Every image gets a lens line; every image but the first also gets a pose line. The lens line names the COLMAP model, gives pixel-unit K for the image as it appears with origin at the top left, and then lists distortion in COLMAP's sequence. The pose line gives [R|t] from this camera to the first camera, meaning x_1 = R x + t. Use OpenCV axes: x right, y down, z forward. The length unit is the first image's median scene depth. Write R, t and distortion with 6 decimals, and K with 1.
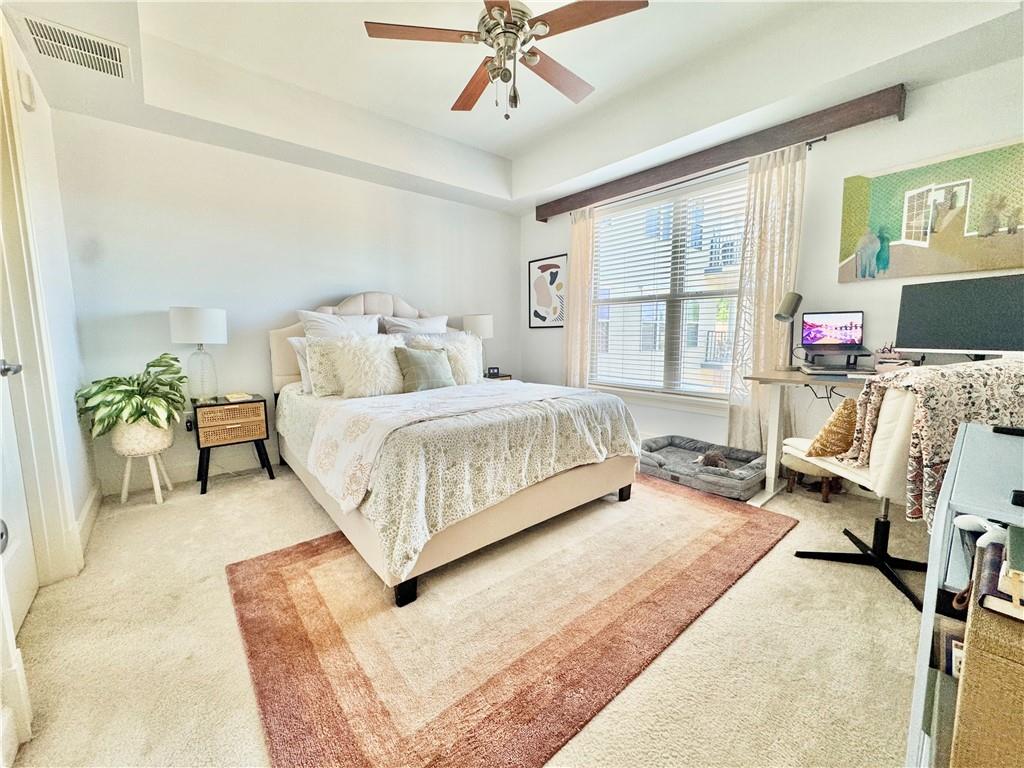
lens RADIAL K [[410.2, 0, 512.0], [0, 410.2, 382.3], [0, 0, 1]] dist [-0.003713, 0.000291]
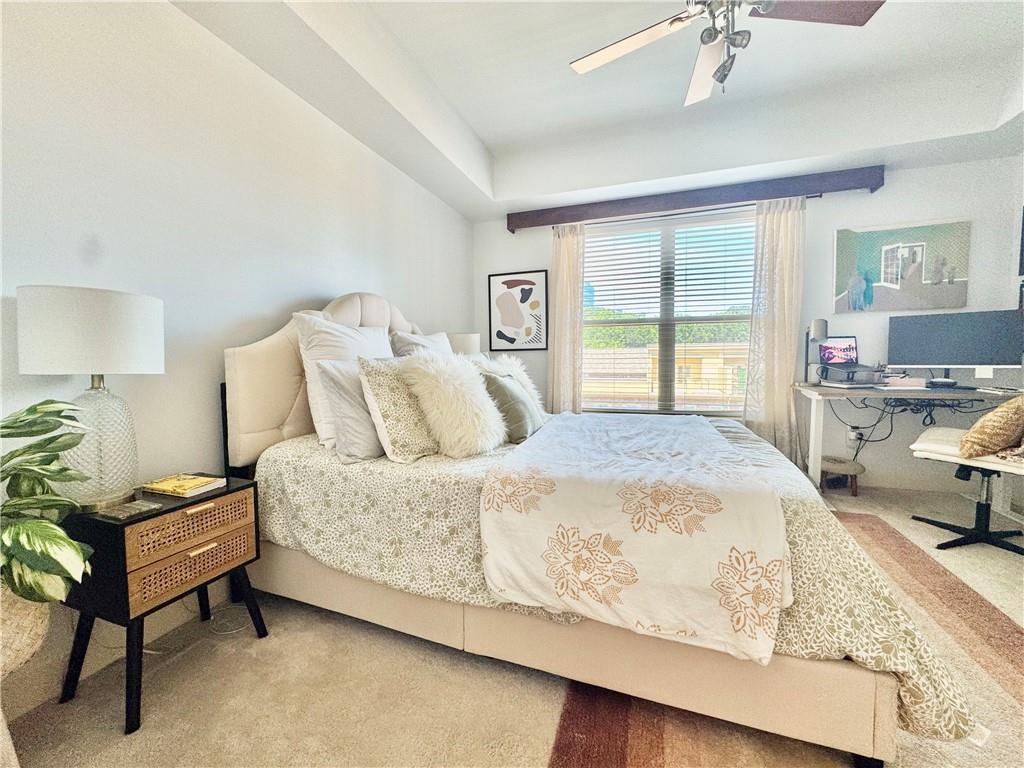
lens RADIAL K [[410.2, 0, 512.7], [0, 410.2, 381.1], [0, 0, 1]] dist [-0.003713, 0.000291]
pose [[0.863463, -0.030345, 0.503499, -0.602694], [0.065275, 0.996518, -0.051882, -0.036703], [-0.500172, 0.077664, 0.862437, 0.405815]]
